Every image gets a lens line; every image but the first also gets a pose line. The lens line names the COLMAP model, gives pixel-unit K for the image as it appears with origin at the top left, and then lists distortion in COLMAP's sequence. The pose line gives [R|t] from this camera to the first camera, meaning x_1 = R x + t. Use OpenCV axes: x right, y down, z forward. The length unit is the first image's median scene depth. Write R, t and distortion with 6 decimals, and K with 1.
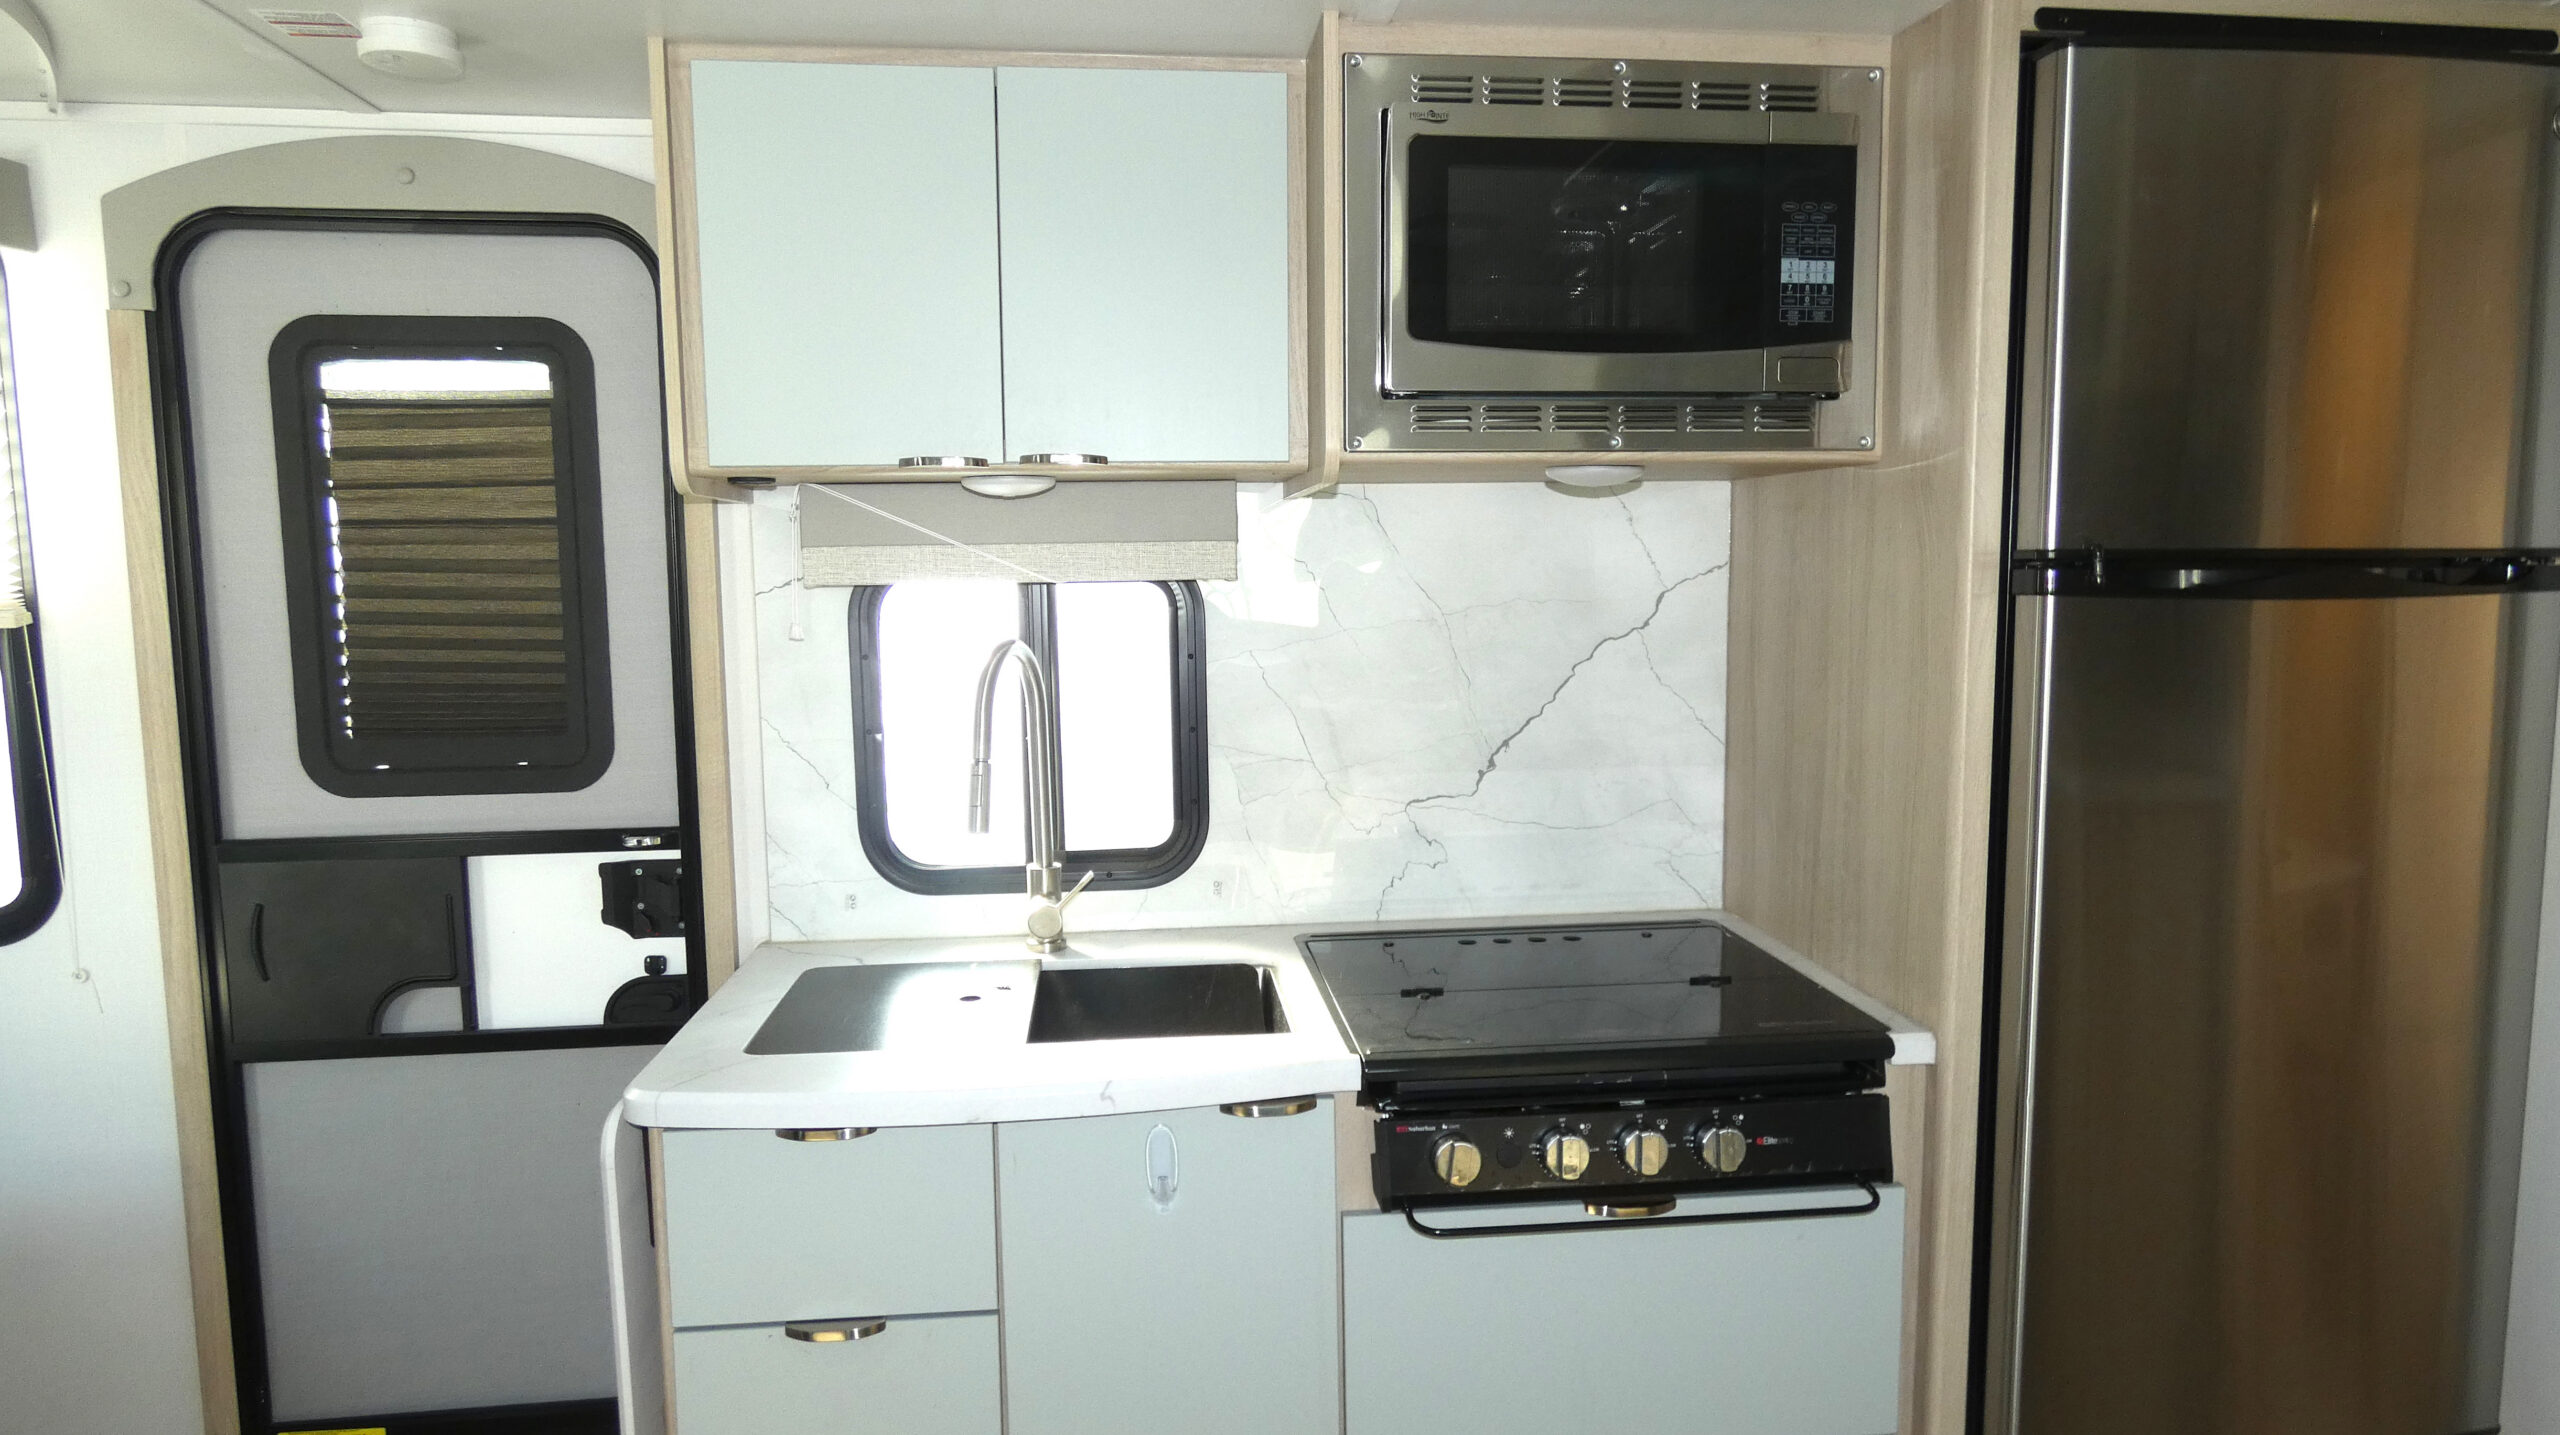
lens RADIAL K [[1547.2, 0, 1277.7], [0, 1547.2, 721.6], [0, 0, 1]] dist [0.015746, 0.000472]
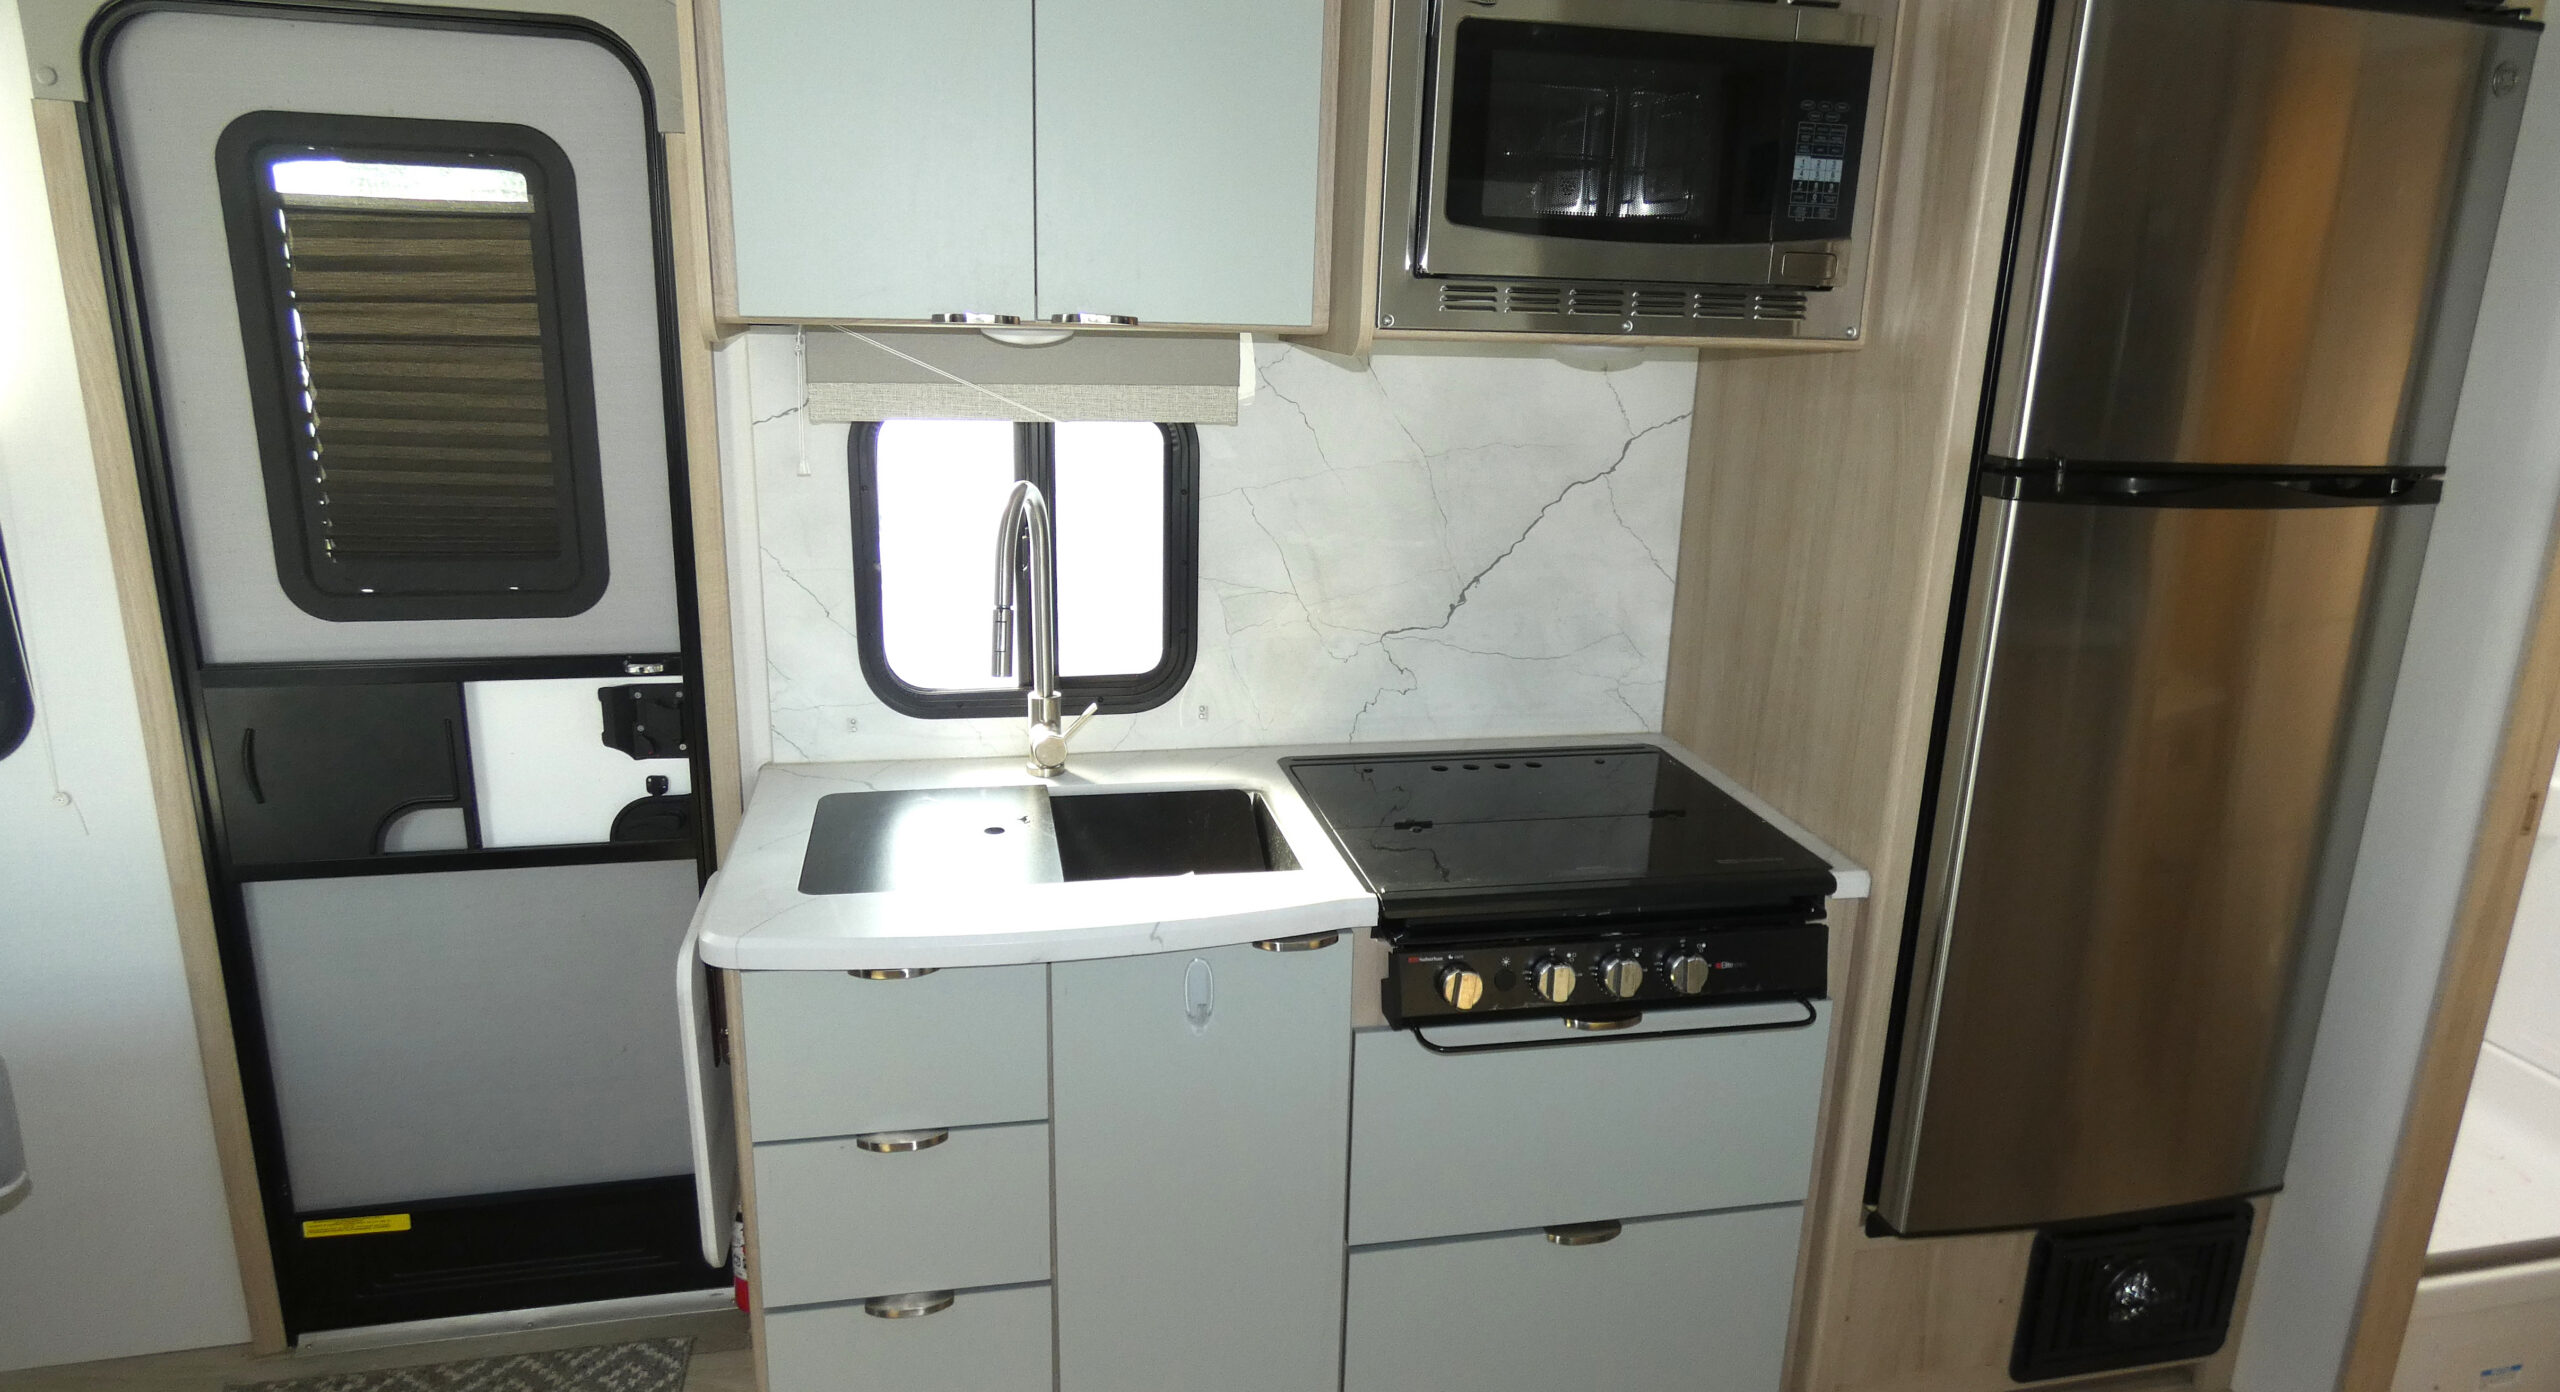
lens RADIAL K [[1570.9, 0, 1280.0], [0, 1570.9, 696.0], [0, 0, 1]] dist [0.023486, 0.001498]
pose [[0.993602, 0.009279, 0.112558, -0.115962], [-0.027745, 0.986133, 0.163624, -0.086480], [-0.109478, -0.165700, 0.980081, -0.057795]]
